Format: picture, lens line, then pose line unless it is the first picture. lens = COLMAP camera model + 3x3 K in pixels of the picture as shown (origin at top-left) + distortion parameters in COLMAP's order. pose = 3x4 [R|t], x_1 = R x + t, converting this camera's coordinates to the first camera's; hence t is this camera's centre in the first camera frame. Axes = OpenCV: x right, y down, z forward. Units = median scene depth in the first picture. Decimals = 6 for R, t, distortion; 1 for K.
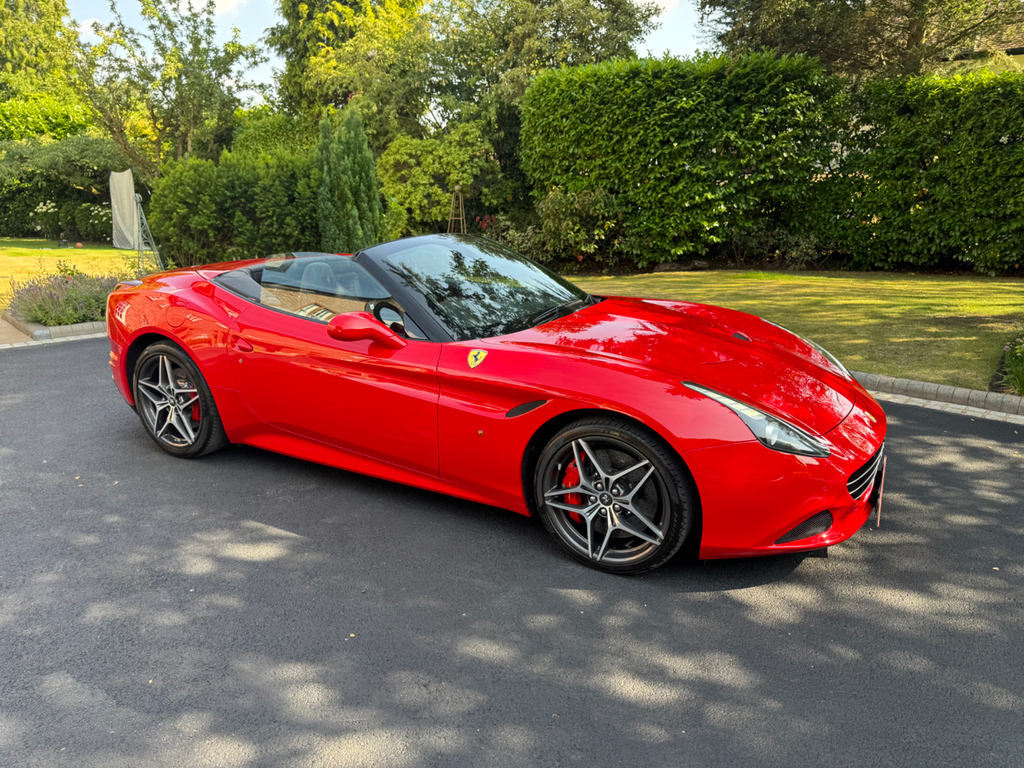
lens RADIAL K [[729.6, 0, 512.0], [0, 729.6, 384.0], [0, 0, 1]] dist [0.108830, -0.122098]
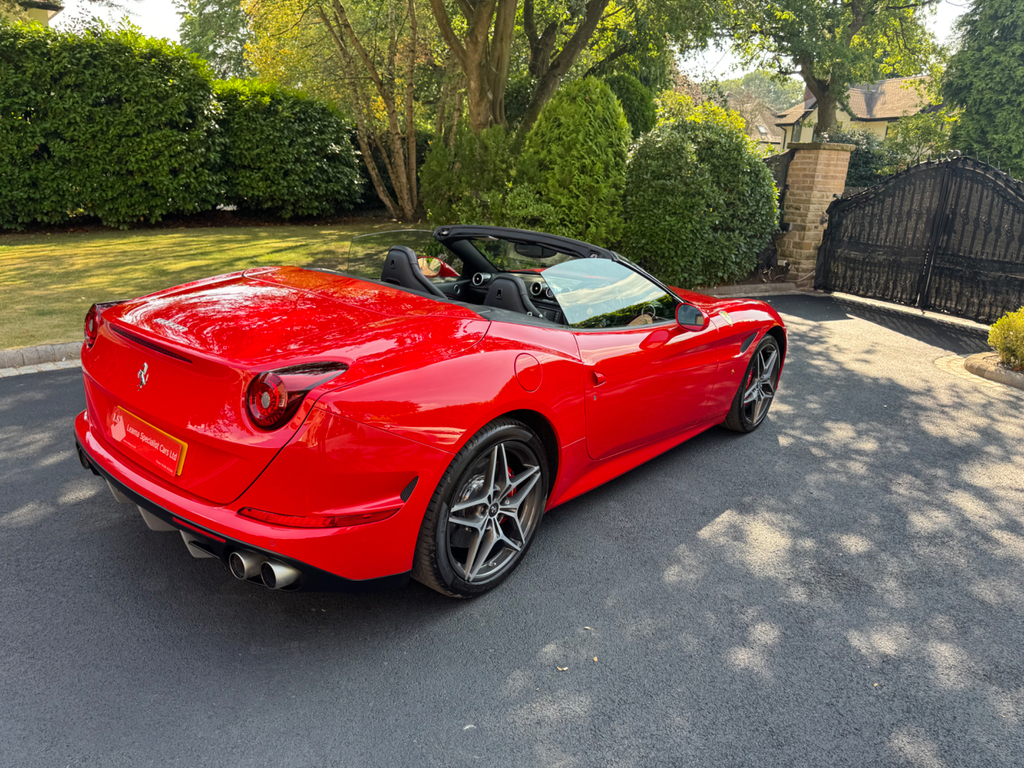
lens RADIAL K [[728.6, 0, 517.9], [0, 728.6, 377.3], [0, 0, 1]] dist [0.030468, -0.038139]
pose [[0.189630, -0.266868, 0.944893, -0.297390], [0.200855, 0.952546, 0.228721, -0.066244], [-0.961092, 0.146414, 0.234233, 0.228608]]
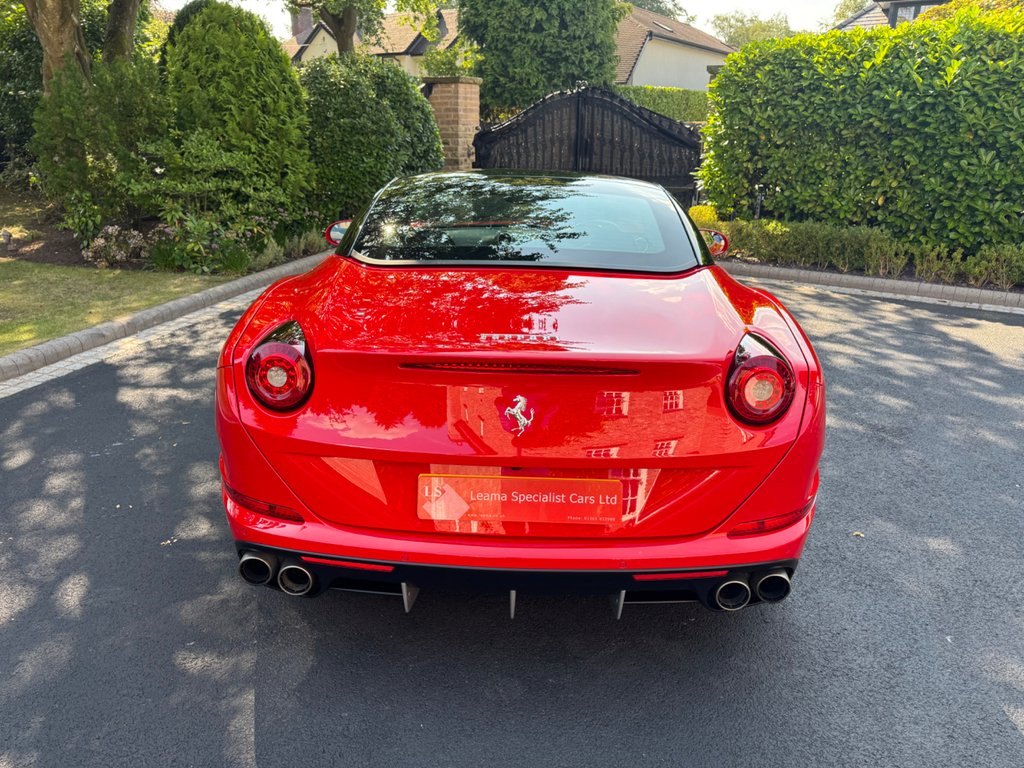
lens RADIAL K [[728.7, 0, 515.5], [0, 728.7, 385.5], [0, 0, 1]] dist [0.029579, -0.035246]
pose [[-0.452881, -0.309003, 0.836311, -0.251411], [0.217866, 0.871227, 0.439883, -0.101779], [-0.864542, 0.381419, -0.327241, 0.389328]]
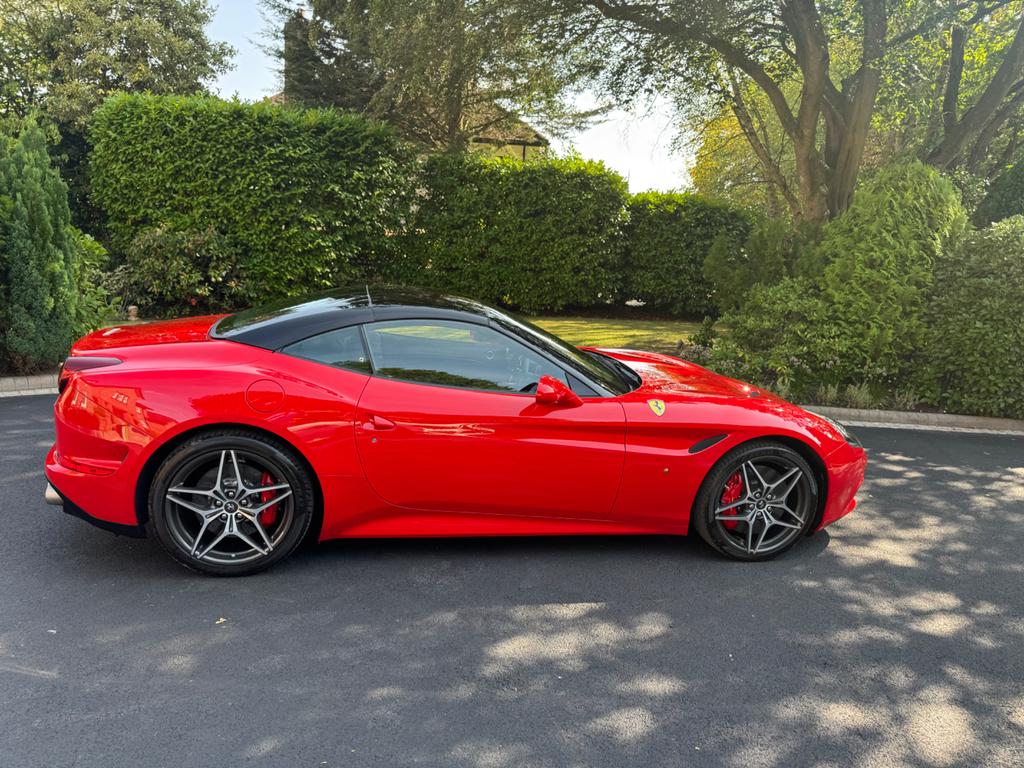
lens RADIAL K [[723.5, 0, 512.0], [0, 723.5, 384.0], [0, 0, 1]] dist [0.087047, -0.124588]
pose [[0.761997, -0.081645, 0.642413, -0.207927], [0.111893, 0.993699, -0.006432, -0.019540], [-0.637840, 0.076783, 0.766332, 0.055335]]
